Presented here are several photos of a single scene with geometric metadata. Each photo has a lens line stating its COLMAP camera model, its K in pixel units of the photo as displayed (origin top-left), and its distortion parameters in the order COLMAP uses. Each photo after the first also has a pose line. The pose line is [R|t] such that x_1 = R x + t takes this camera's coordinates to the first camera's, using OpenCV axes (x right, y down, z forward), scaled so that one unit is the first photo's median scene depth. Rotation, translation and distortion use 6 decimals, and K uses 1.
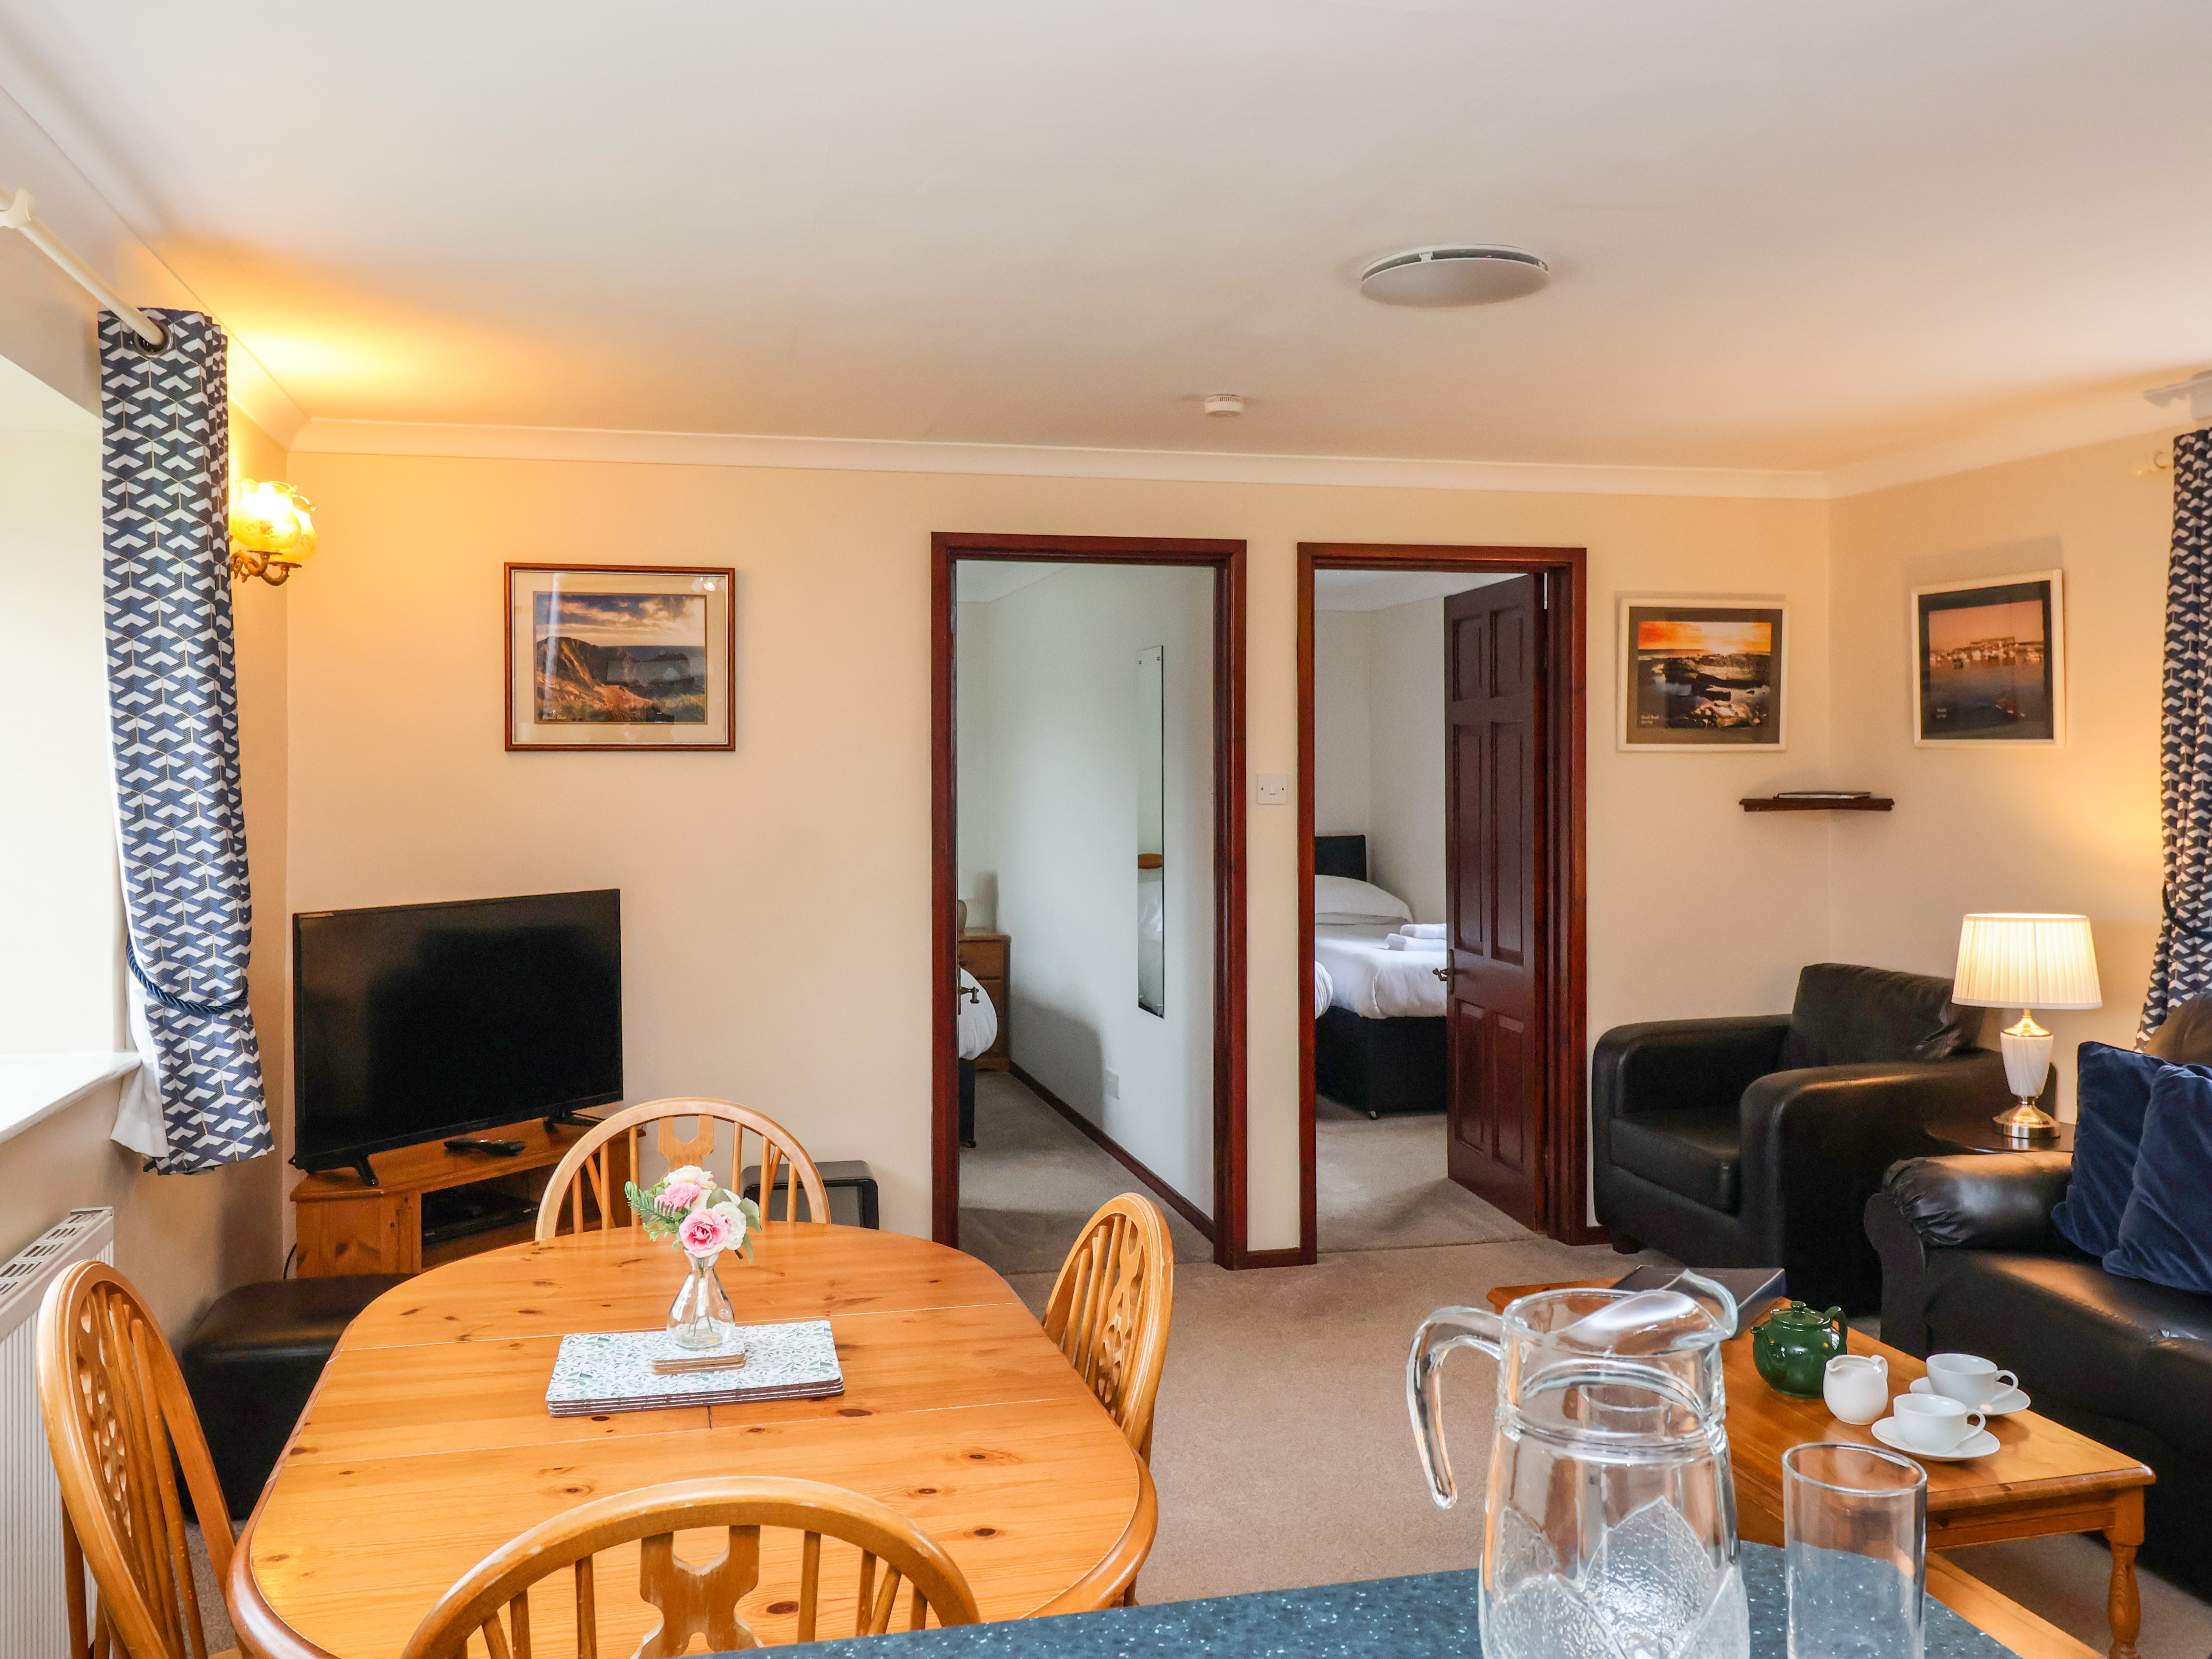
lens RADIAL K [[1831.5, 0, 1127.9], [0, 1831.5, 790.2], [0, 0, 1]] dist [0.005773, 0.014254]
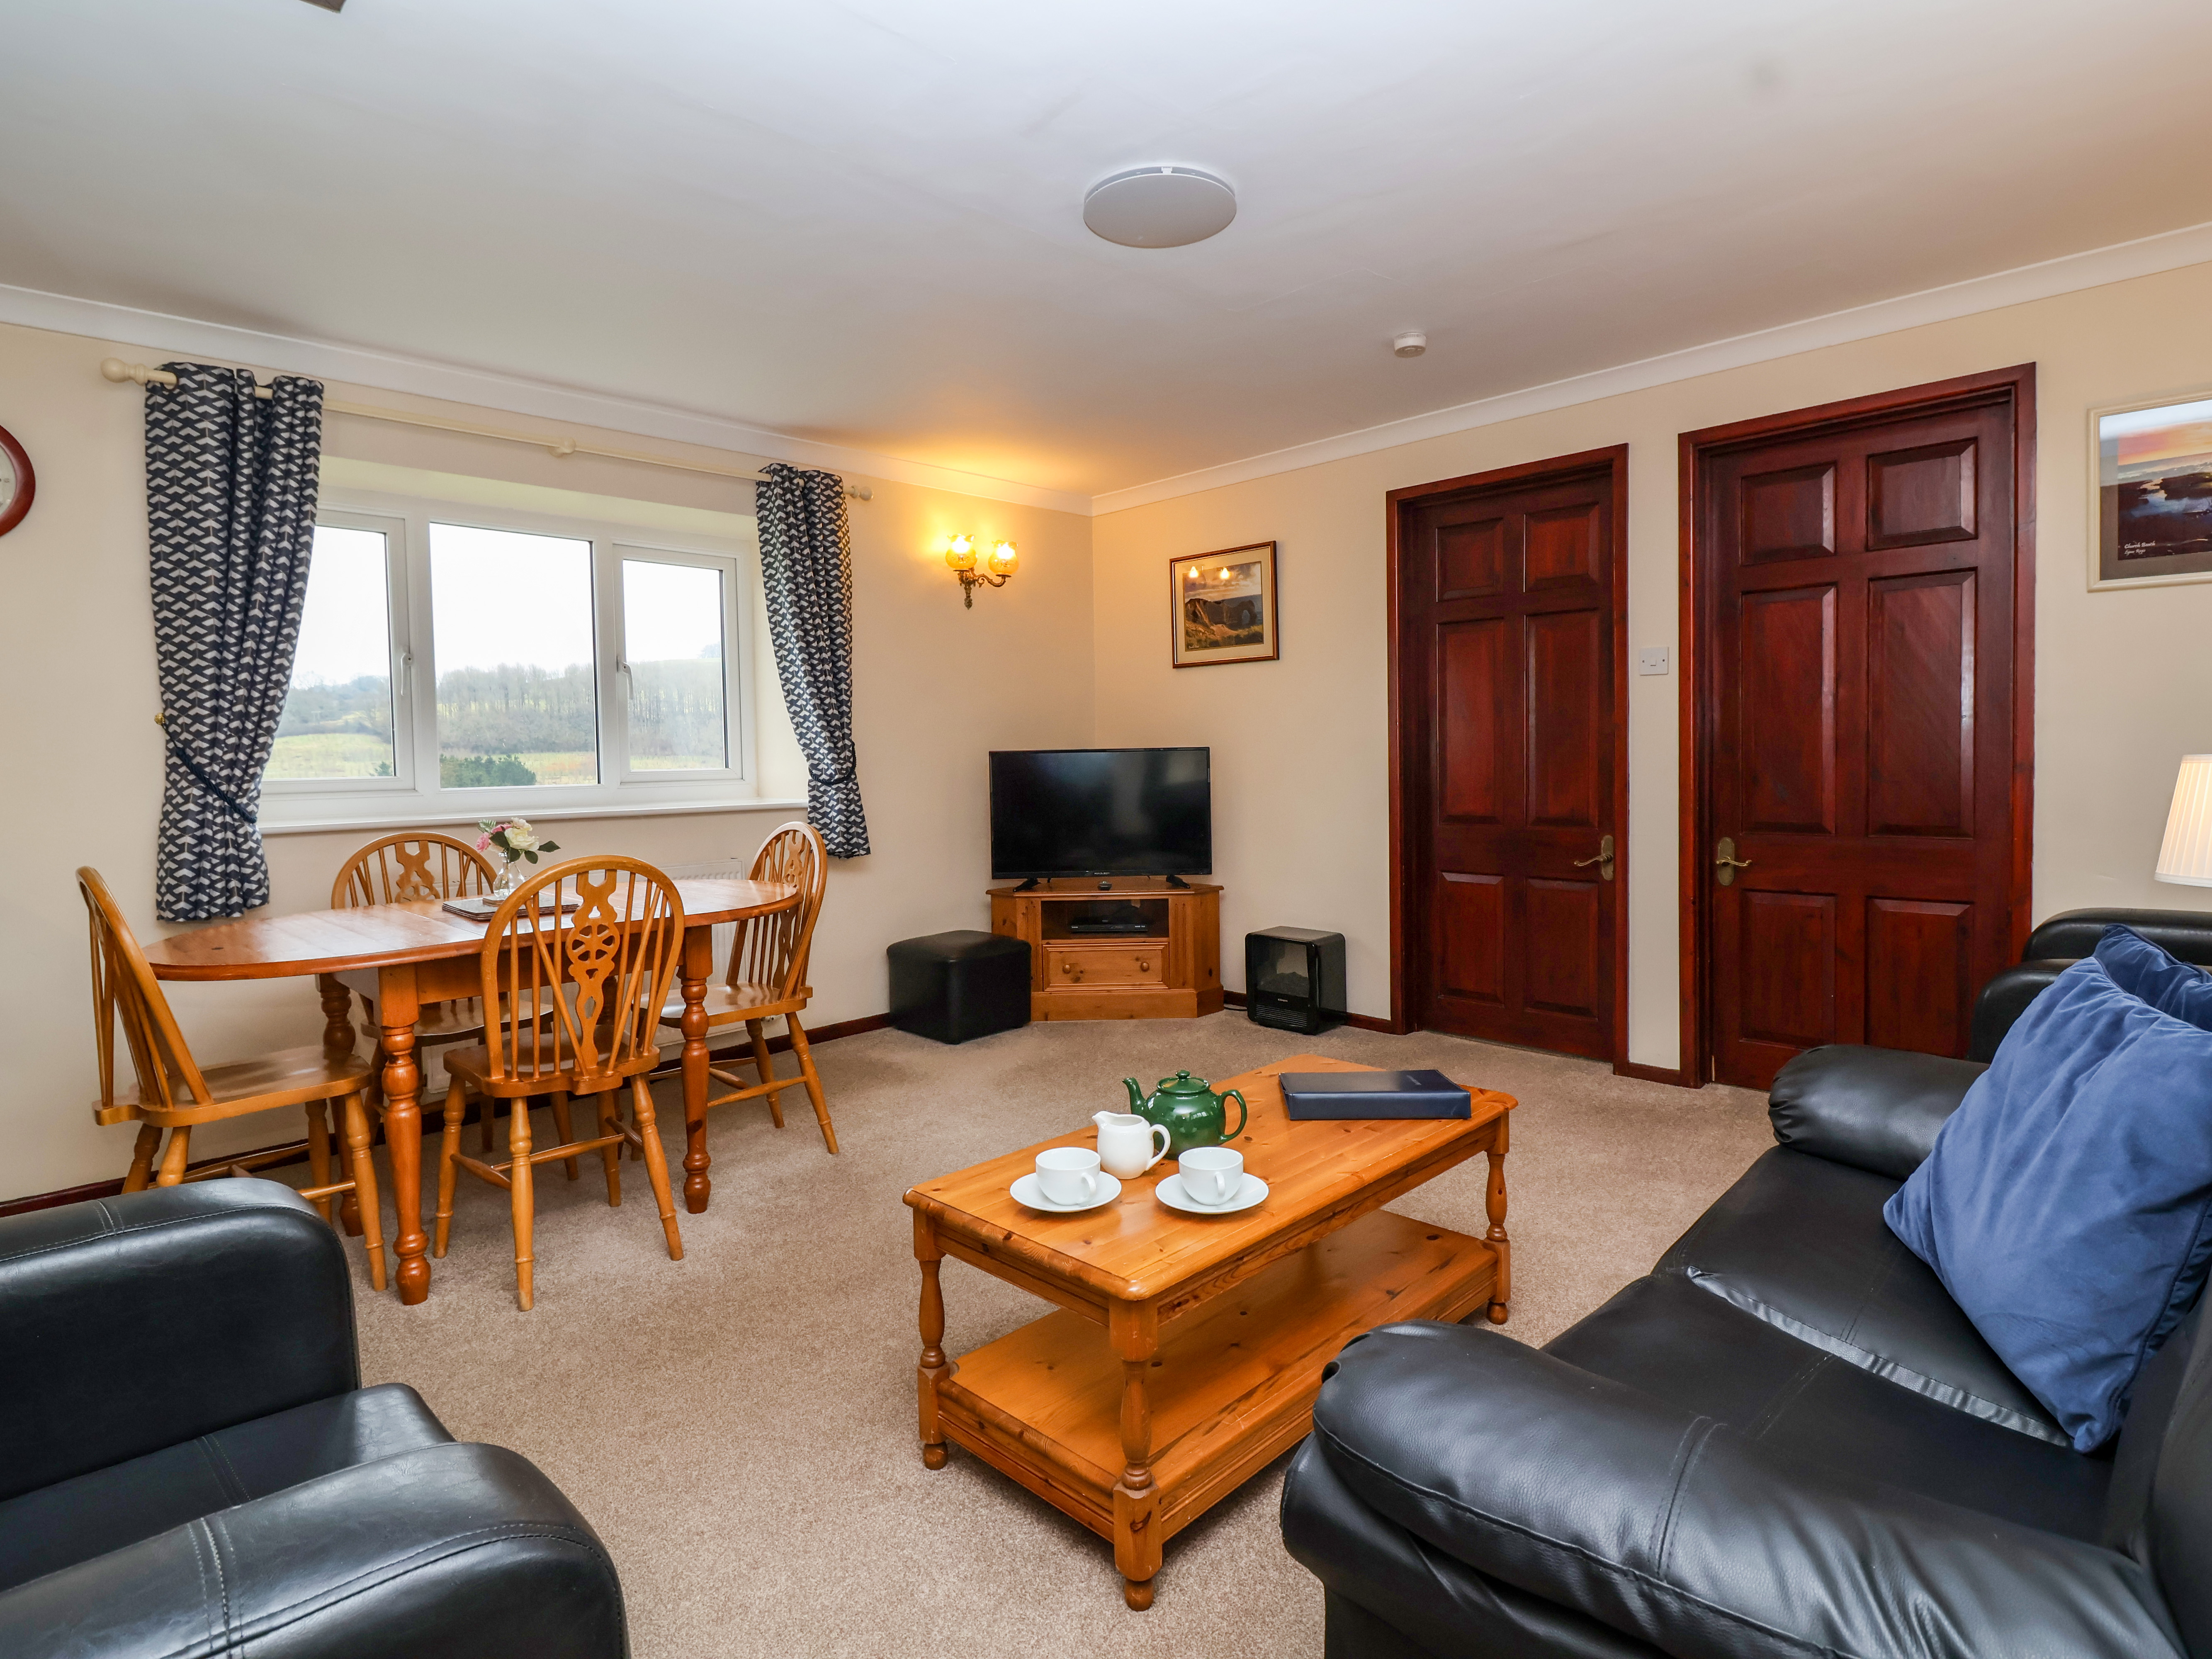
lens RADIAL K [[1151.3, 0, 1125.8], [0, 1151.3, 804.0], [0, 0, 1]] dist [0.001130, -0.013178]
pose [[0.522697, 0.032502, -0.851899, 0.623477], [0.009840, 0.998976, 0.044151, 0.063744], [0.852462, -0.031461, 0.521842, 0.426918]]
